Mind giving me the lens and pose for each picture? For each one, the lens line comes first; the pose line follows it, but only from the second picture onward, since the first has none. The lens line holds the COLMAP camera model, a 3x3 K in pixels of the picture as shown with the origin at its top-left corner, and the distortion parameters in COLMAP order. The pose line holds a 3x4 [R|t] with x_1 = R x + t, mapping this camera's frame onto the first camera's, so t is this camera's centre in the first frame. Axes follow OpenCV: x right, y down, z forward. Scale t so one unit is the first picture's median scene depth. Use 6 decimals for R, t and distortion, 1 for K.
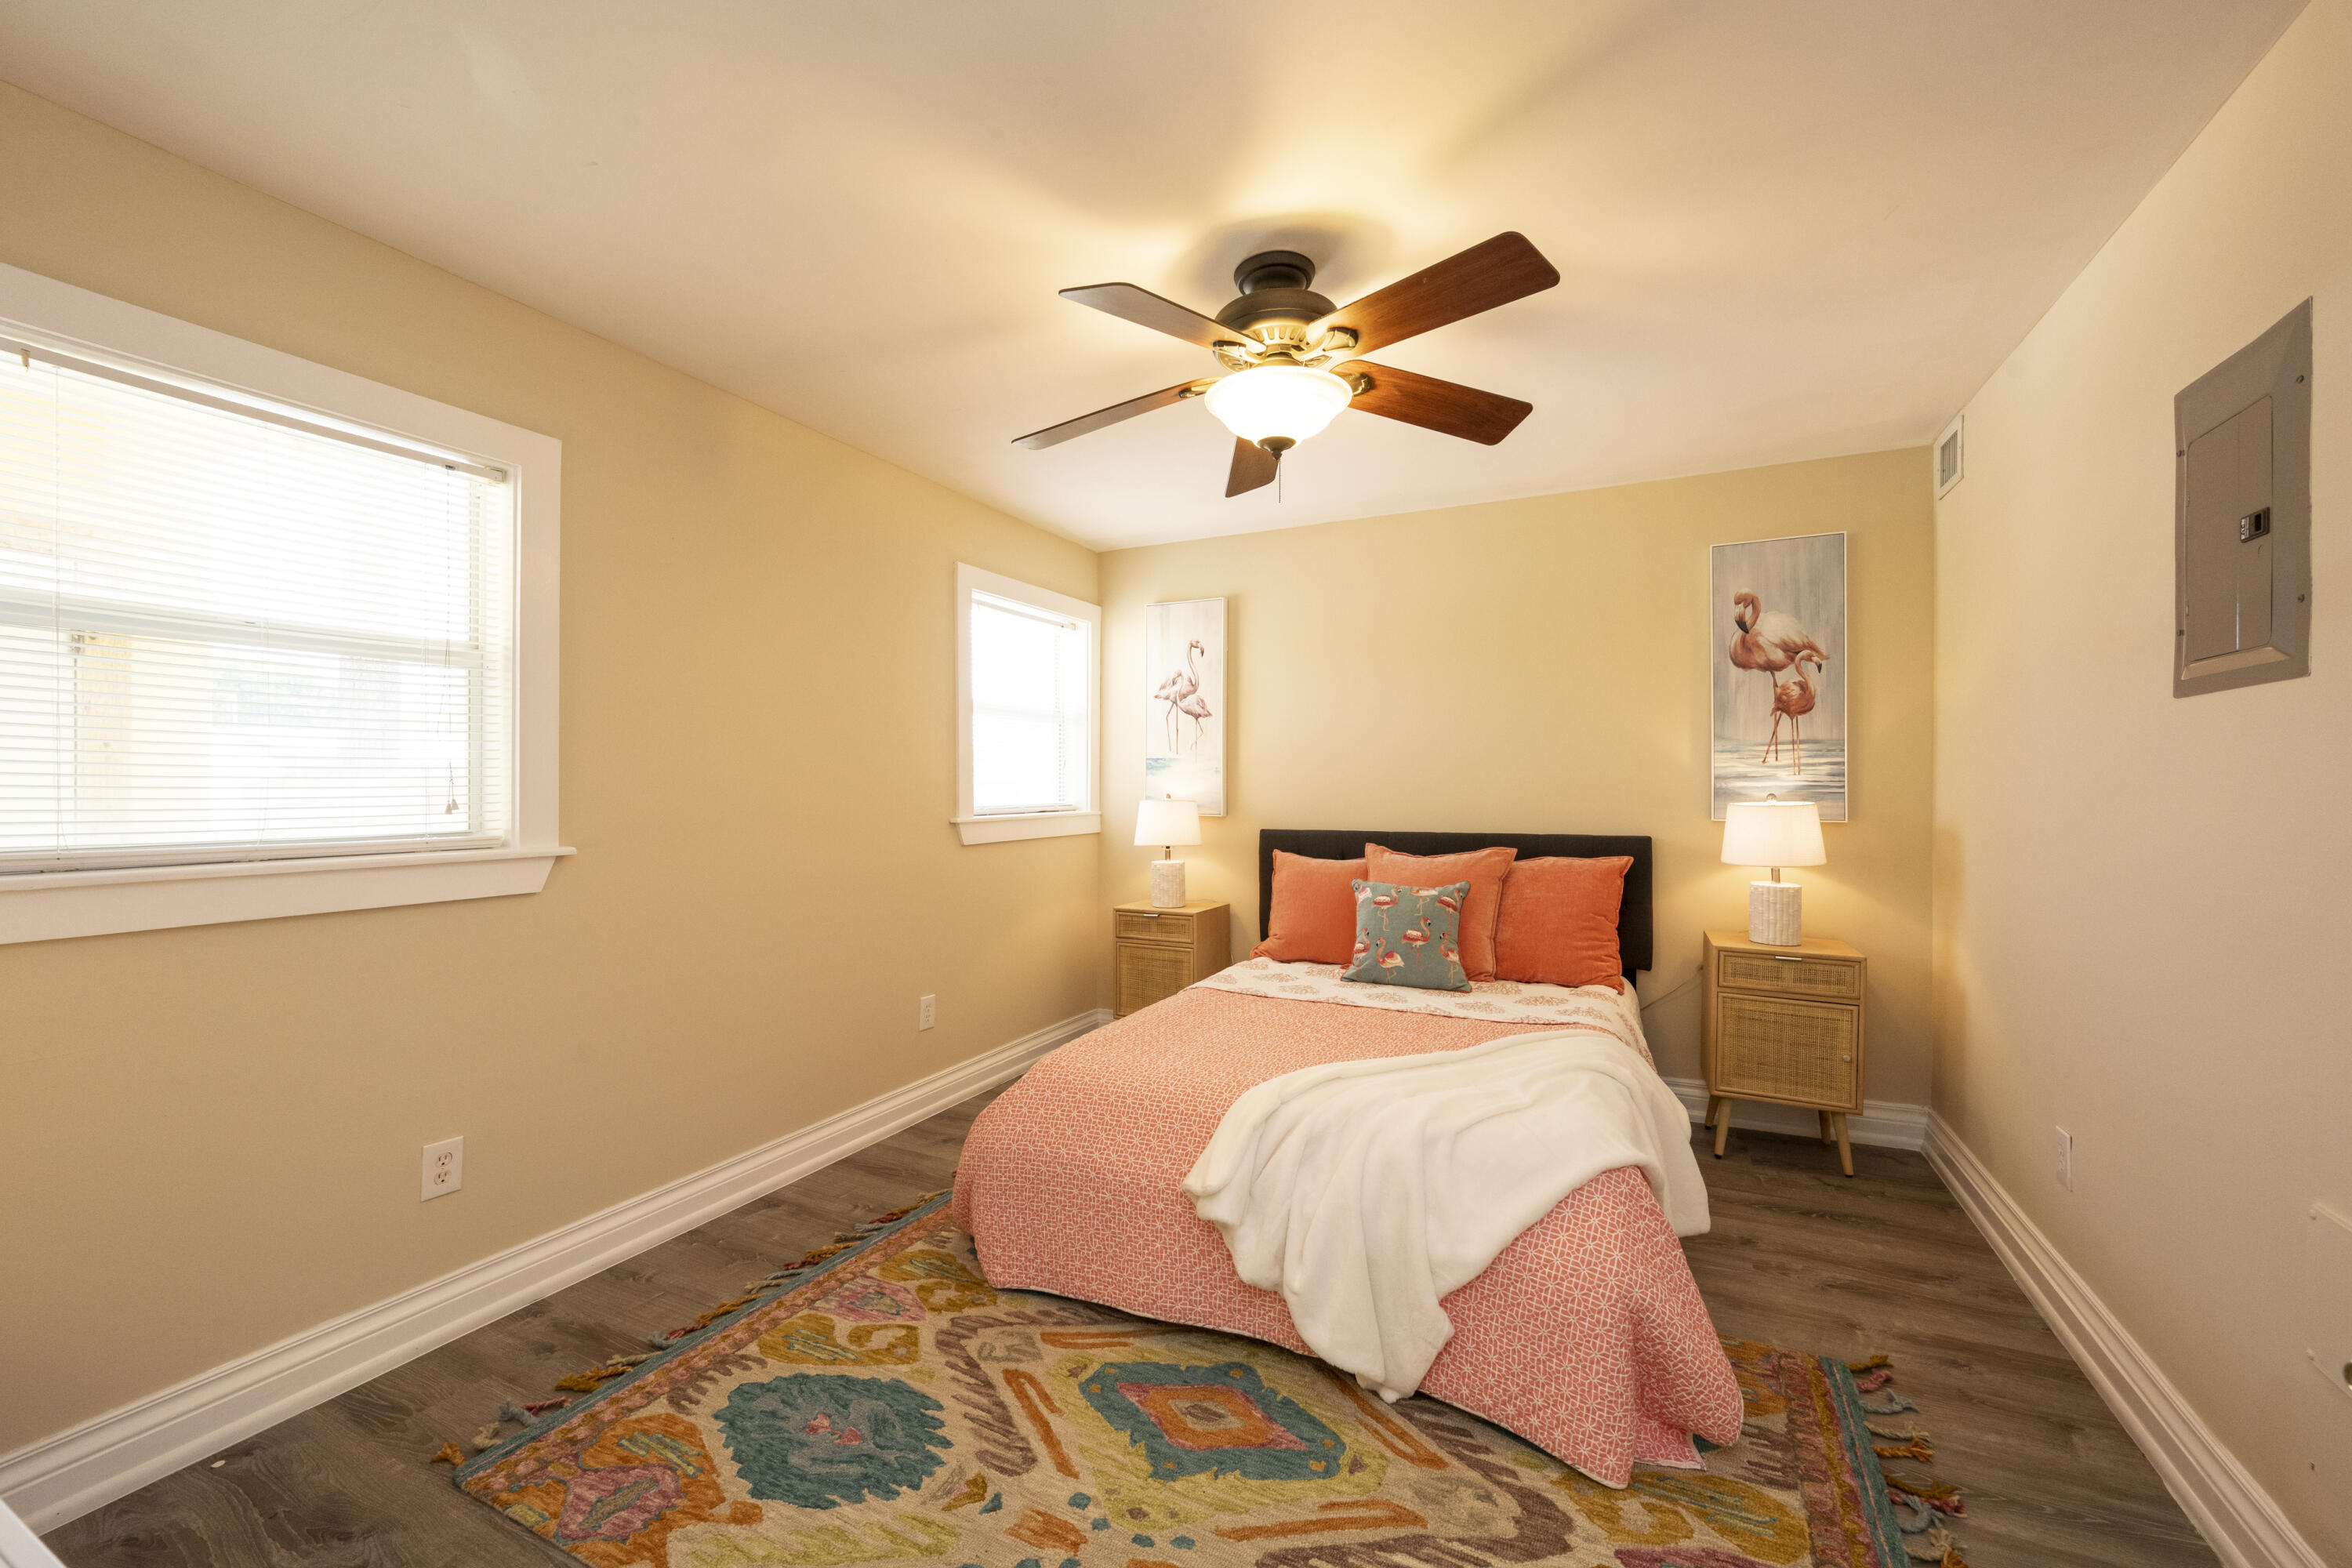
lens RADIAL K [[923.0, 0, 1184.0], [0, 923.0, 779.5], [0, 0, 1]] dist [-0.002053, -0.000080]
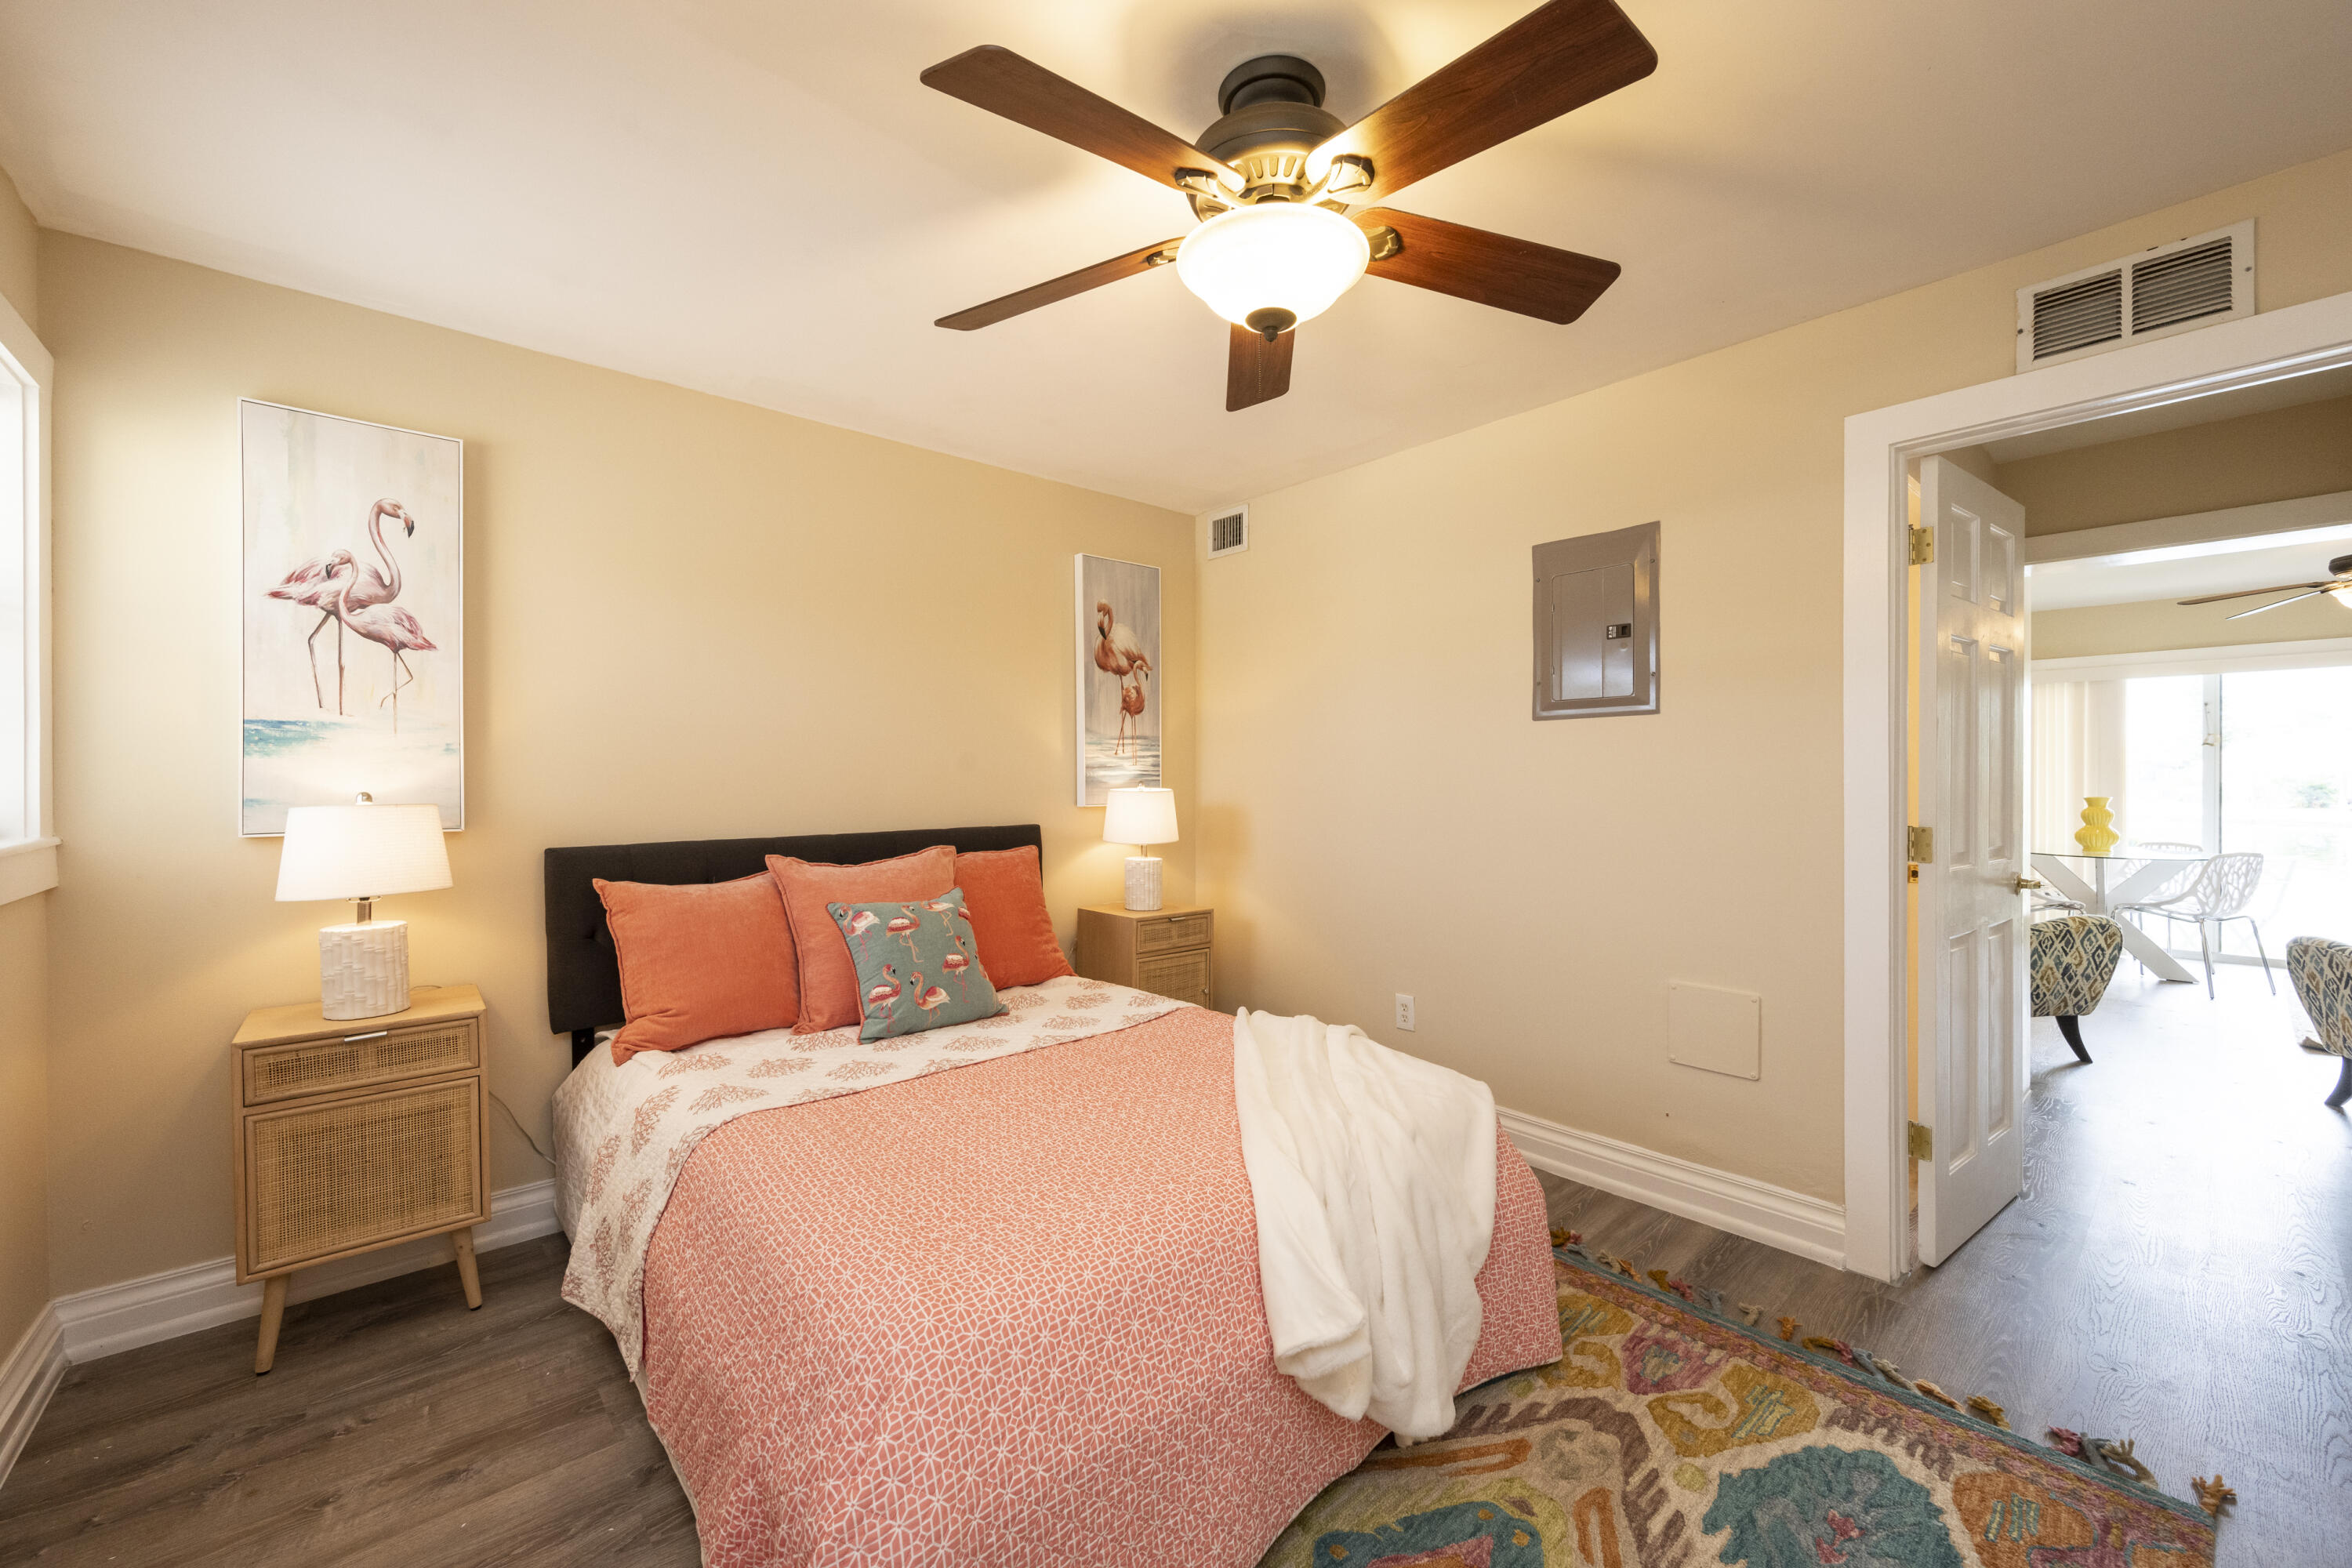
lens RADIAL K [[923.0, 0, 1184.0], [0, 923.0, 779.5], [0, 0, 1]] dist [-0.002053, -0.000080]
pose [[0.374648, -0.004465, 0.927157, -0.402420], [-0.001765, 0.999983, 0.005529, 0.006352], [-0.927166, -0.003708, 0.374633, 0.493537]]
